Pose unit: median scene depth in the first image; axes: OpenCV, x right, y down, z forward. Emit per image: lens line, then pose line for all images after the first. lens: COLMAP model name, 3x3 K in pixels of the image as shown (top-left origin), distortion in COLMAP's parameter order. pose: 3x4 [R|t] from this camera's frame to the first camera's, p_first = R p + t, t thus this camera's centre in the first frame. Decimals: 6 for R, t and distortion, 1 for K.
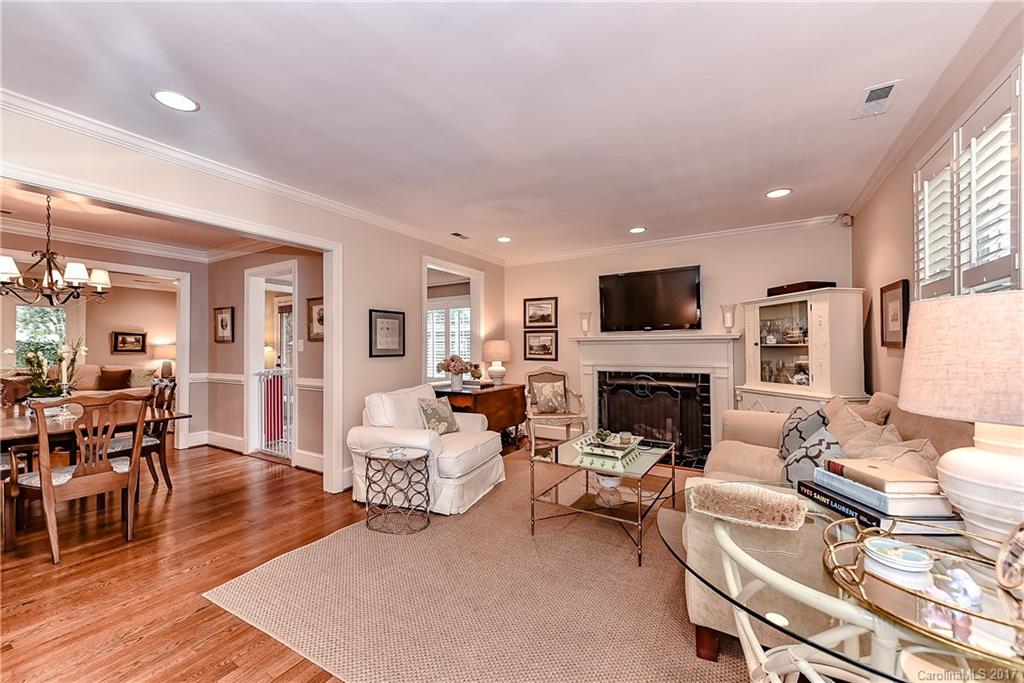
lens RADIAL K [[405.8, 0, 513.2], [0, 405.8, 348.0], [0, 0, 1]] dist [0.009693, -0.001915]
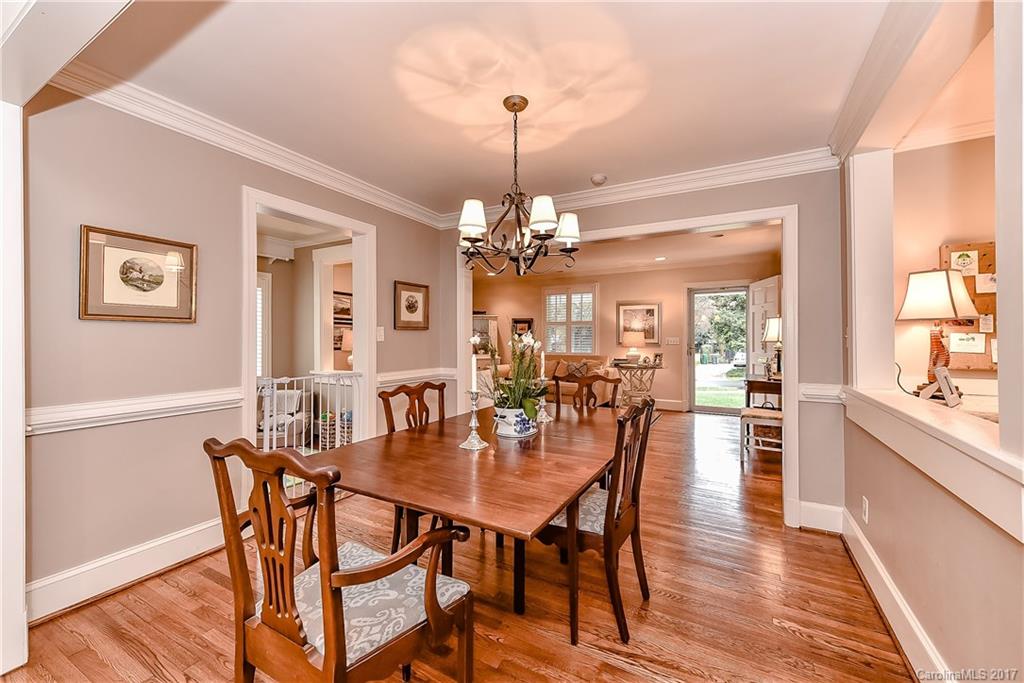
lens RADIAL K [[405.8, 0, 512.6], [0, 405.8, 337.6], [0, 0, 1]] dist [0.009693, -0.001915]
pose [[-0.044728, 0.006490, 0.998978, -1.248521], [0.000417, 0.999979, -0.006478, 0.006184], [-0.998999, 0.000126, -0.044730, 0.706671]]
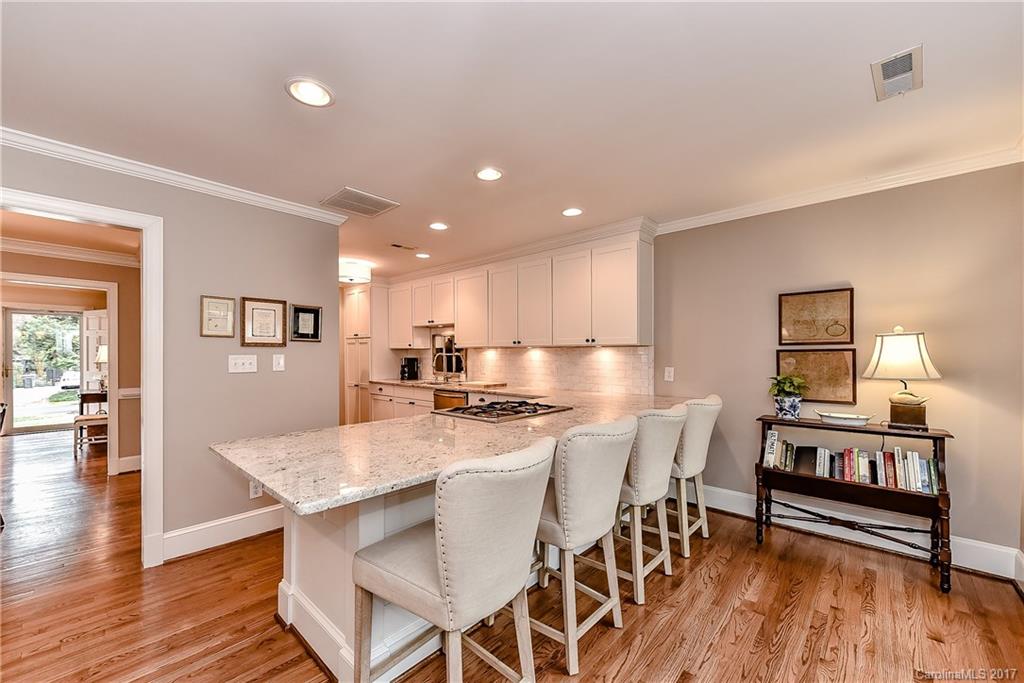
lens RADIAL K [[405.8, 0, 512.4], [0, 405.8, 352.5], [0, 0, 1]] dist [0.009693, -0.001915]
pose [[-0.981571, 0.005963, 0.191007, -1.806462], [0.006050, 0.999982, -0.000126, -0.013130], [-0.191004, 0.001032, -0.981589, 1.060038]]
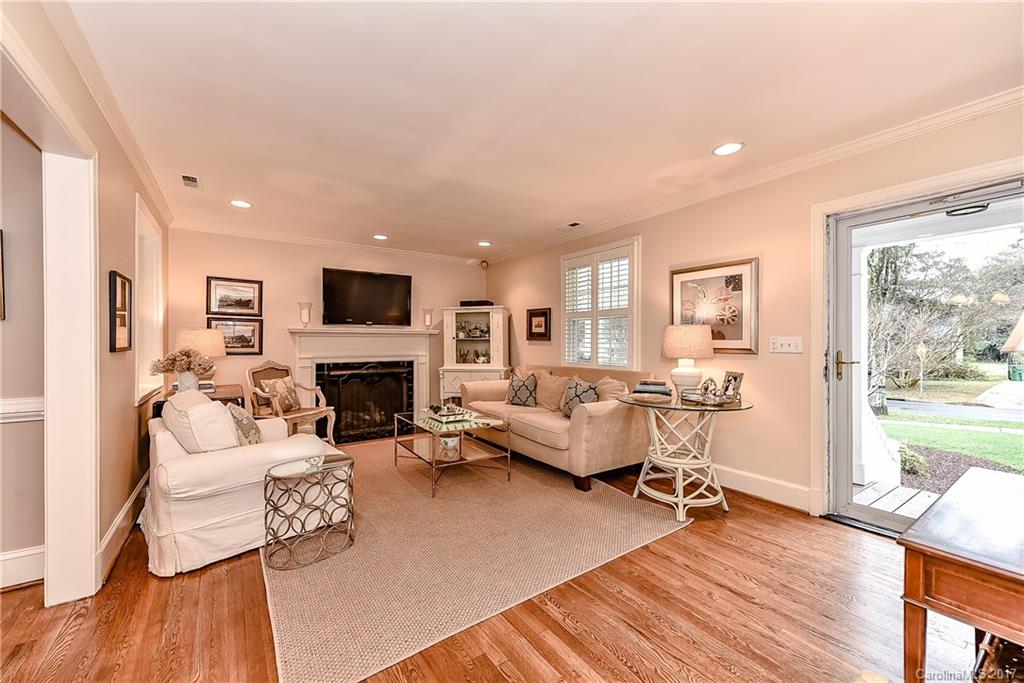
lens RADIAL K [[405.8, 0, 508.0], [0, 405.8, 345.1], [0, 0, 1]] dist [0.009693, -0.001915]
pose [[0.405850, -0.003394, 0.913933, -0.552928], [-0.001512, 0.999989, 0.004385, 0.007666], [-0.913938, -0.003161, 0.405841, 0.193309]]
